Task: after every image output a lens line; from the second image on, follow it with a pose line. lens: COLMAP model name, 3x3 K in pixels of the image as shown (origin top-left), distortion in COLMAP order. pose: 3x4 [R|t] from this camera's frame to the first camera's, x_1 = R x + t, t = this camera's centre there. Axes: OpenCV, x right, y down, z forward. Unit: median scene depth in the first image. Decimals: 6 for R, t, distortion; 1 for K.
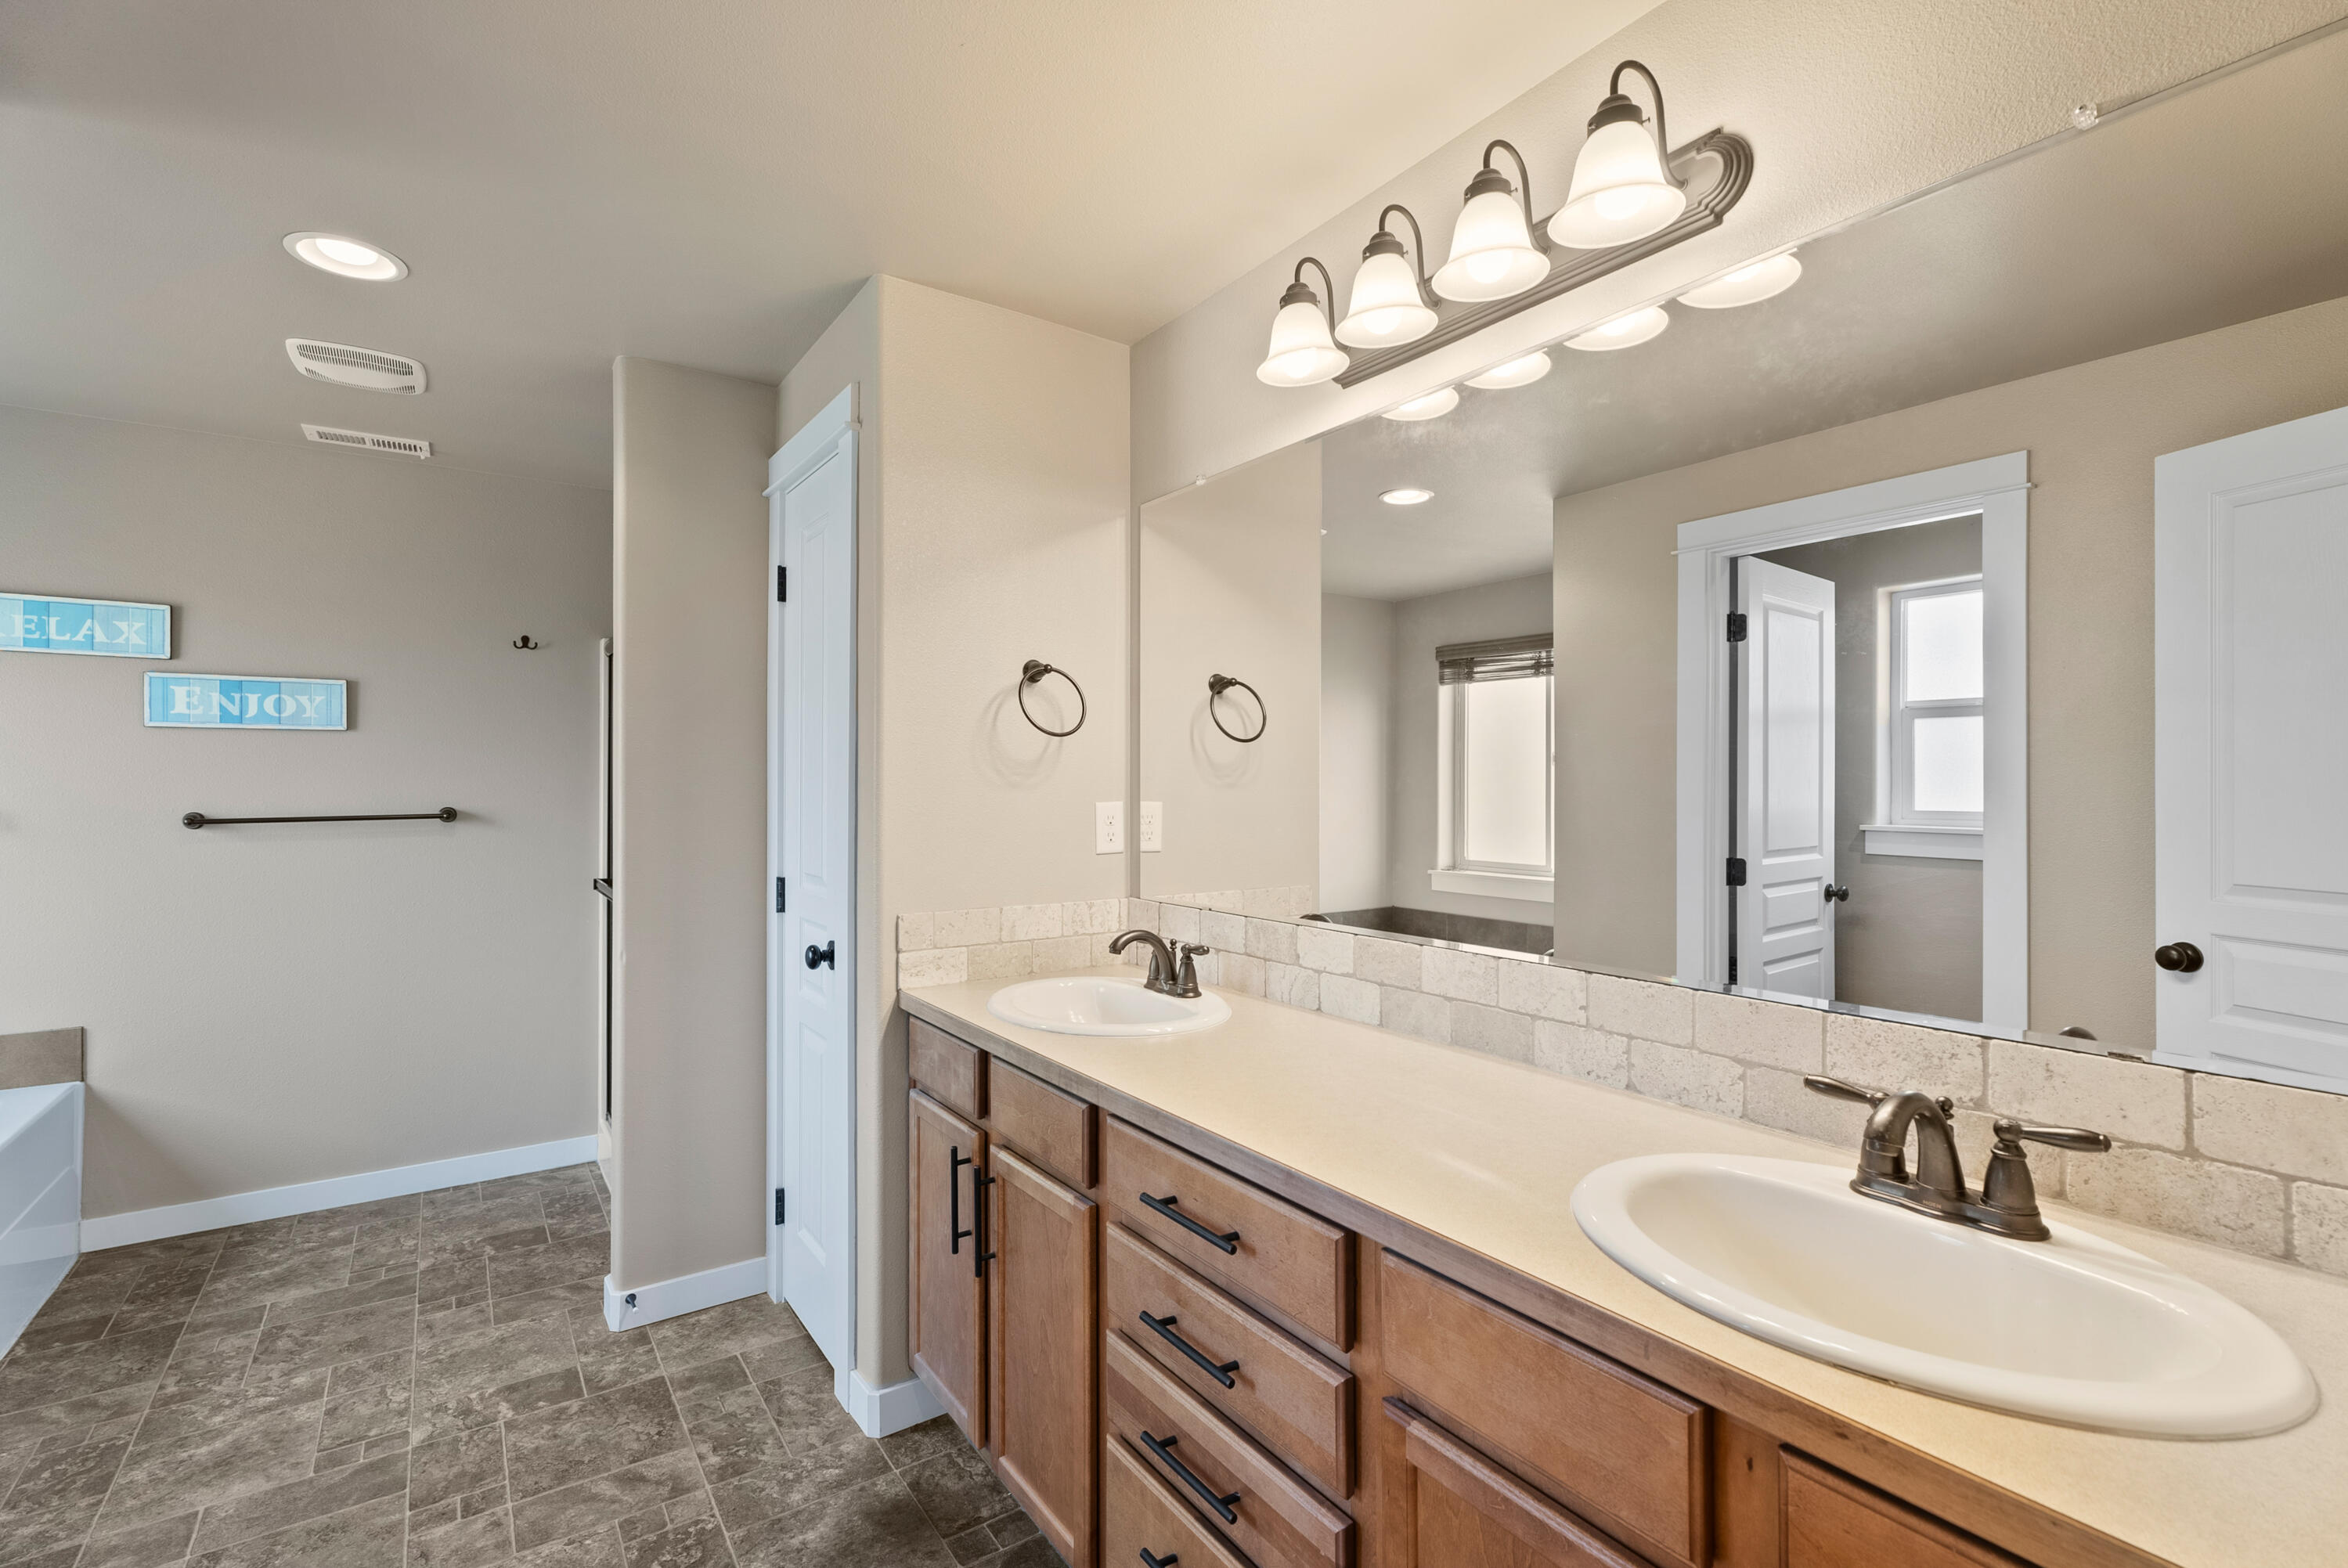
lens RADIAL K [[1051.6, 0, 1171.6], [0, 1051.6, 782.8], [0, 0, 1]] dist [0.000306, -0.000792]
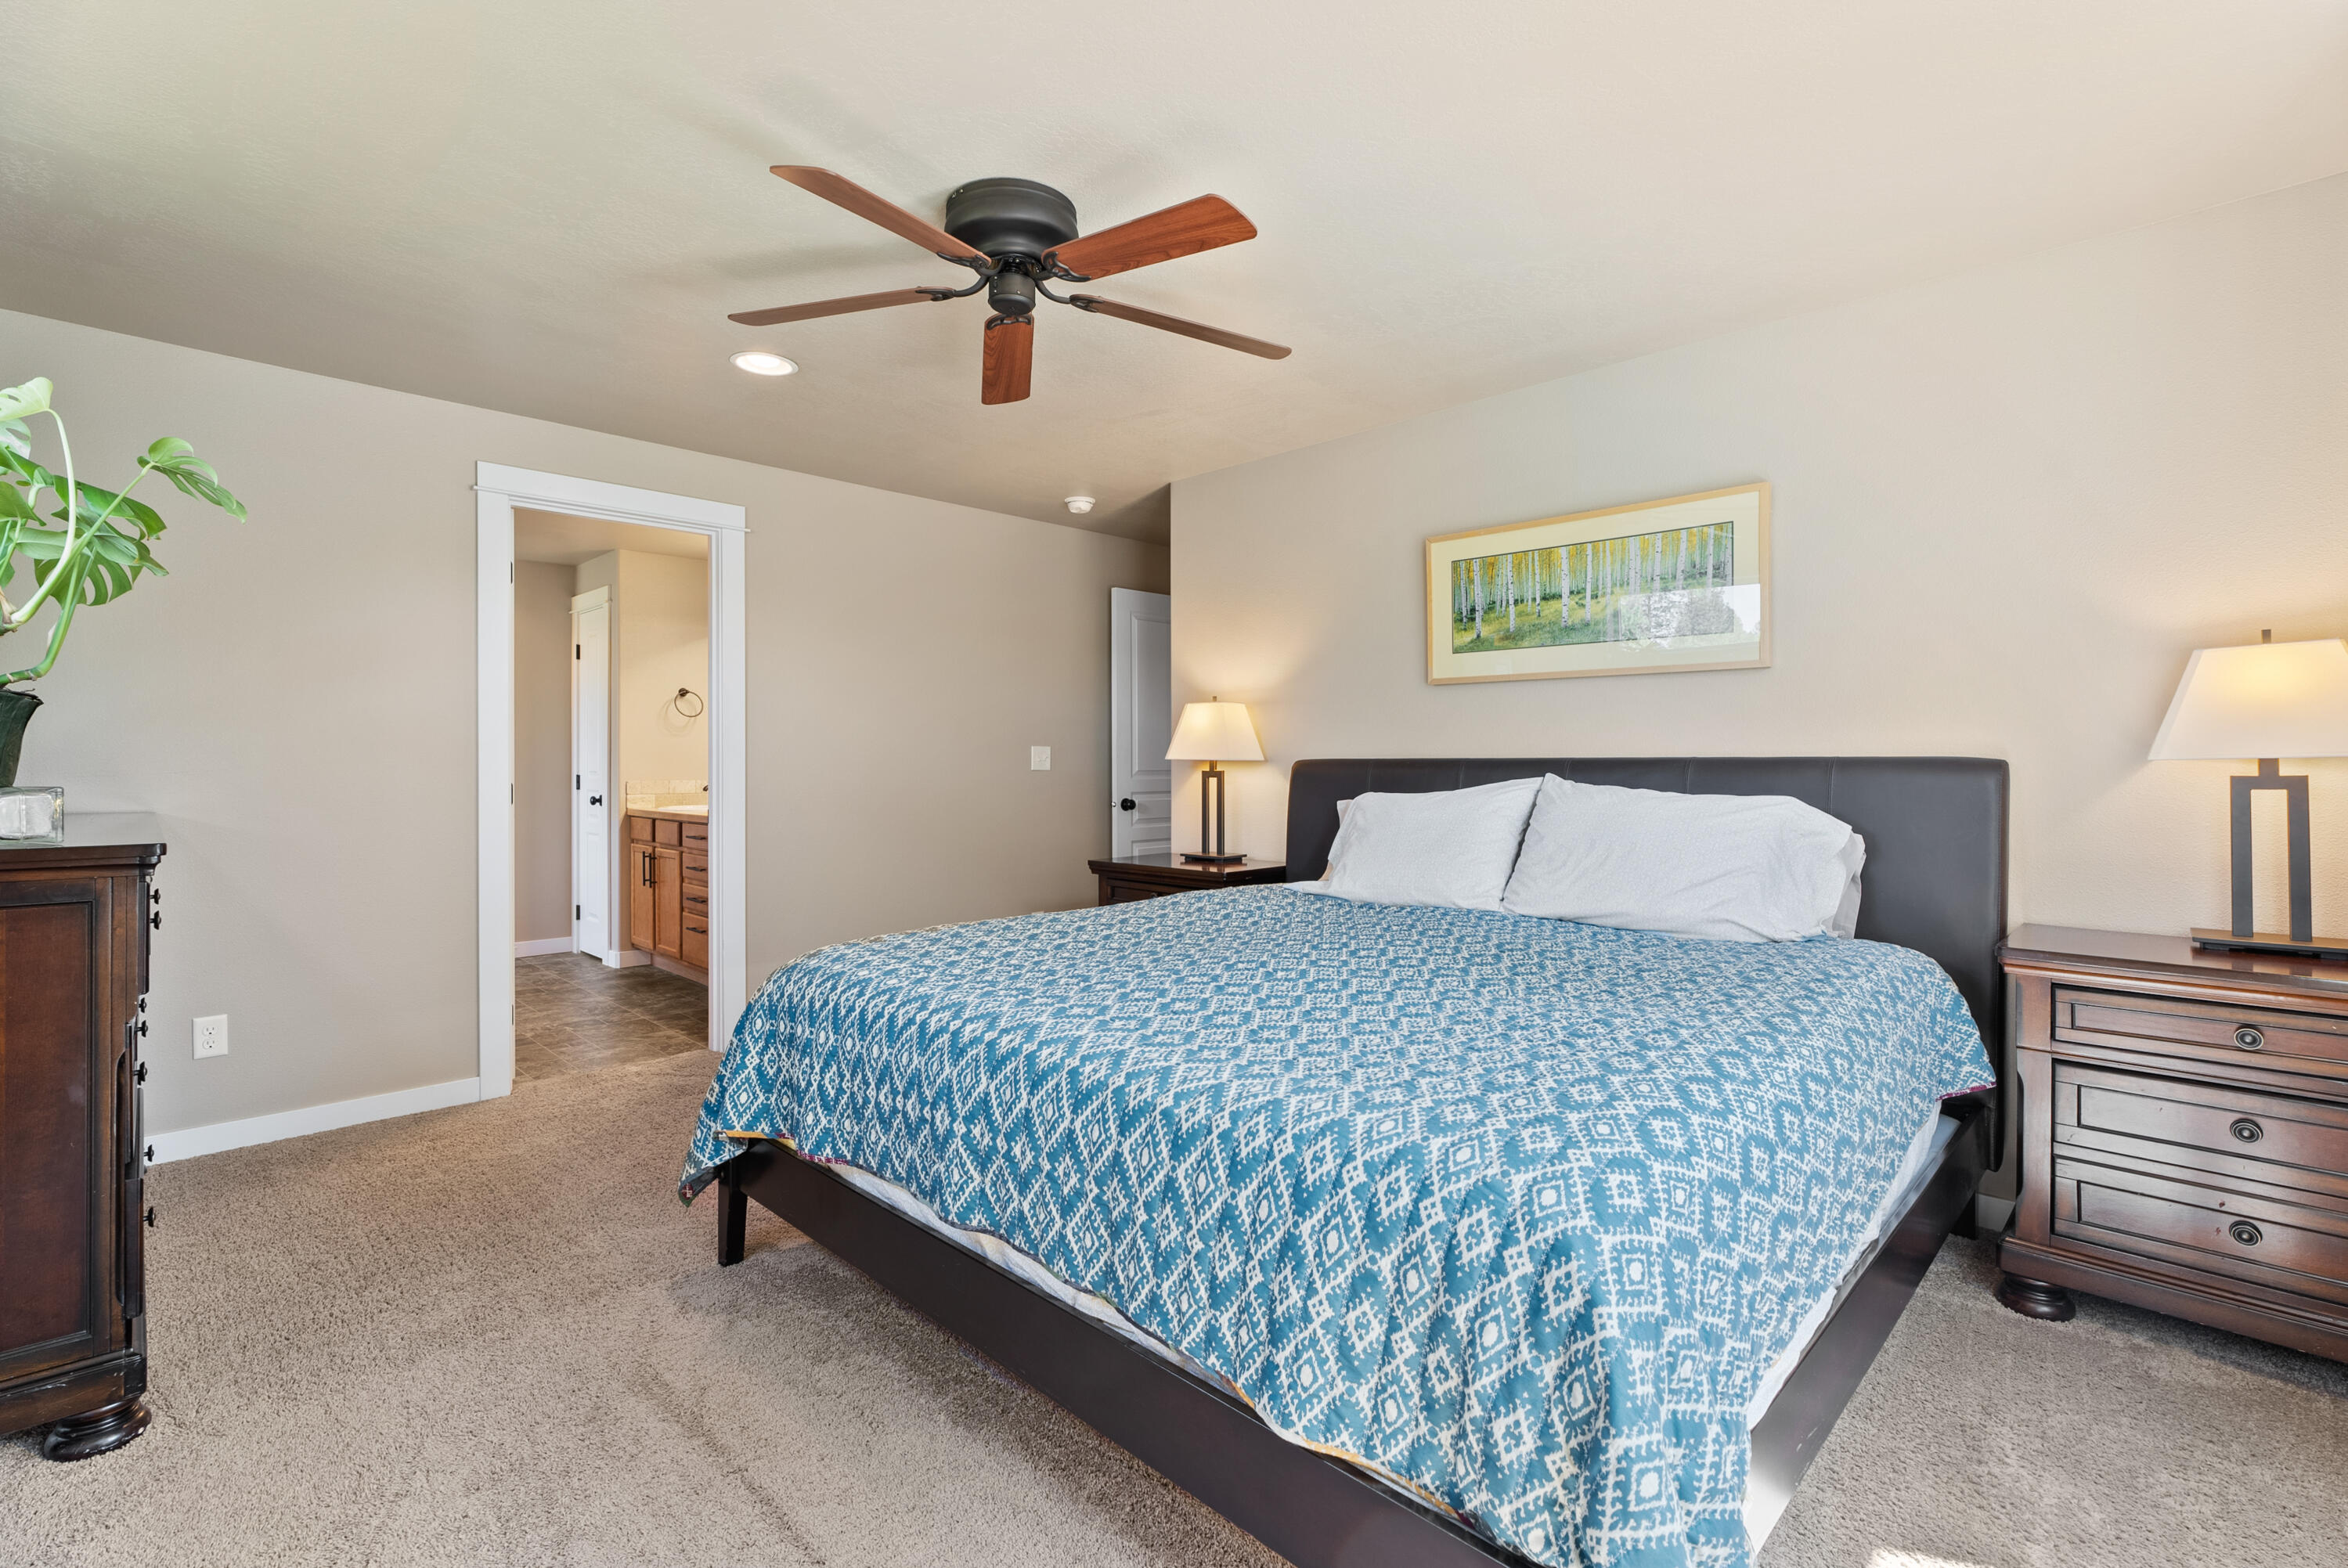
lens RADIAL K [[1051.6, 0, 1177.5], [0, 1051.6, 778.1], [0, 0, 1]] dist [0.000306, -0.000792]
pose [[0.982225, 0.001960, 0.187695, 0.600181], [-0.005217, 0.999844, 0.016864, 0.059637], [-0.187632, -0.017544, 0.982083, -1.854239]]
